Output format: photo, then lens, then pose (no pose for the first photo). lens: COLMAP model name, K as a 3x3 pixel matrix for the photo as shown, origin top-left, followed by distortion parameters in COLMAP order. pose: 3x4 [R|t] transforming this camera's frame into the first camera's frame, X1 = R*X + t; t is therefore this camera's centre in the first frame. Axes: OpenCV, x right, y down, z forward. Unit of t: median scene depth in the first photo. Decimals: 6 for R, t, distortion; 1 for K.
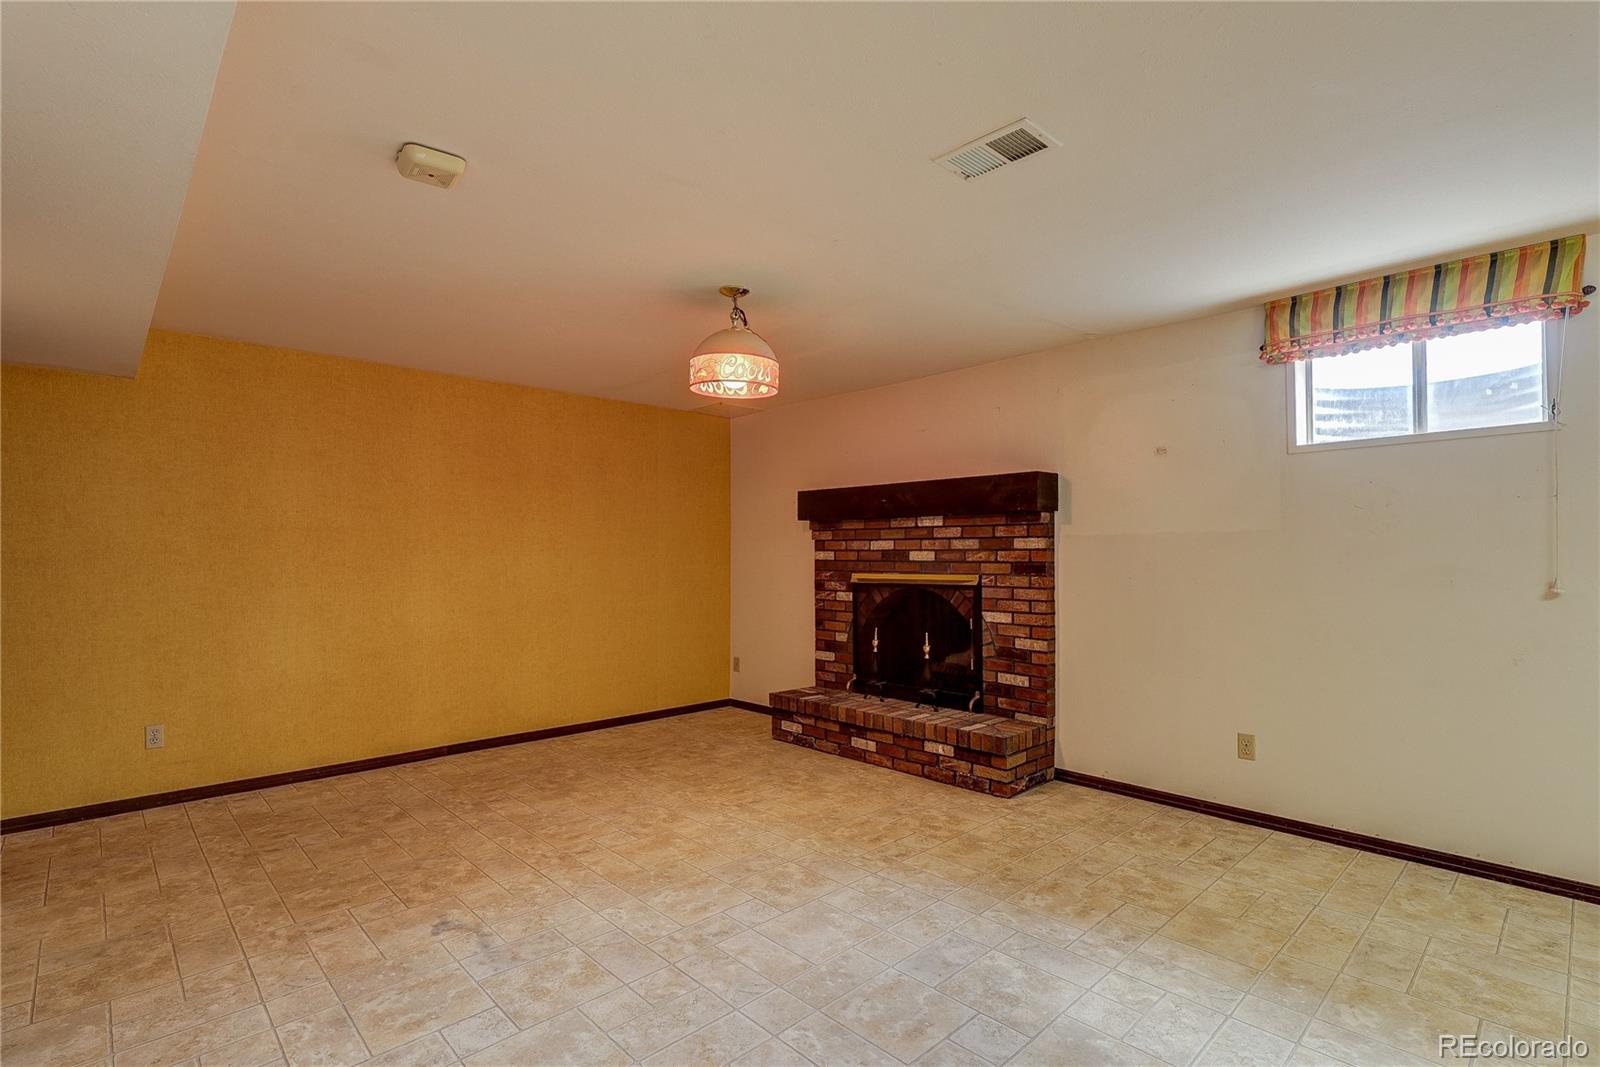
lens RADIAL K [[753.1, 0, 801.5], [0, 753.1, 547.8], [0, 0, 1]] dist [-0.019538, 0.005339]
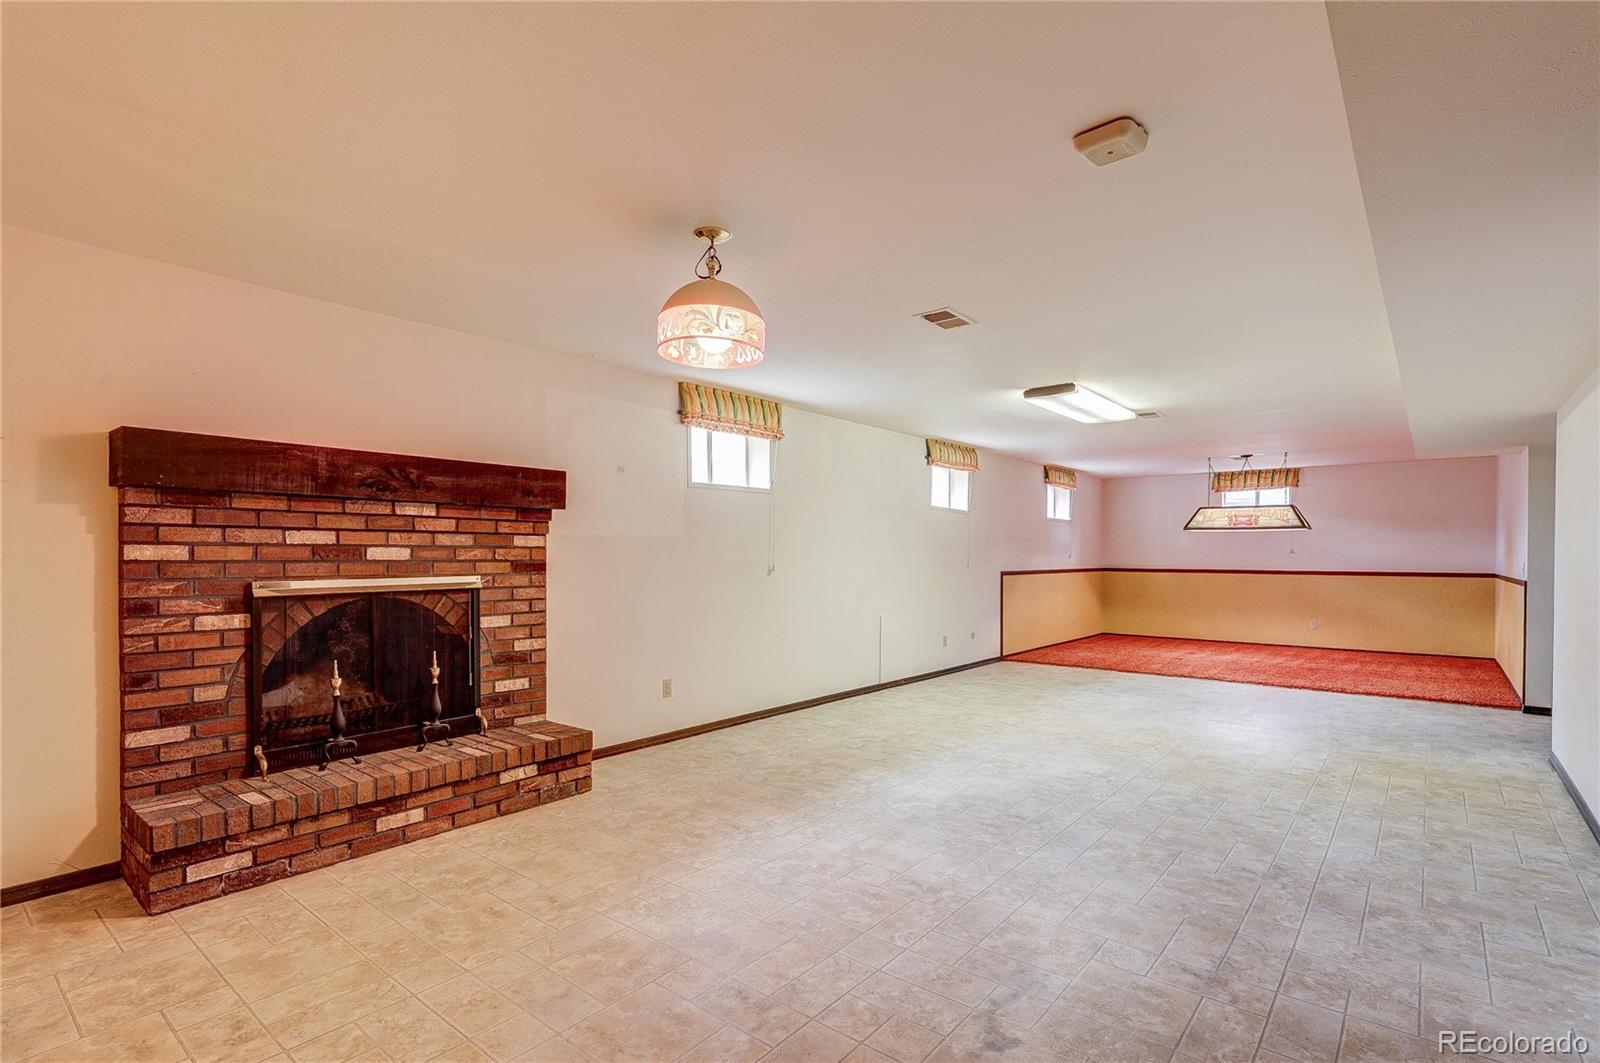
lens RADIAL K [[768.0, 0, 800.0], [0, 768.0, 531.5], [0, 0, 1]] dist [0.004167, 0.000205]
pose [[-0.119477, 0.029423, 0.992401, -0.708851], [-0.012735, 0.999433, -0.031165, 0.007990], [-0.992755, -0.016361, -0.119034, 0.738535]]
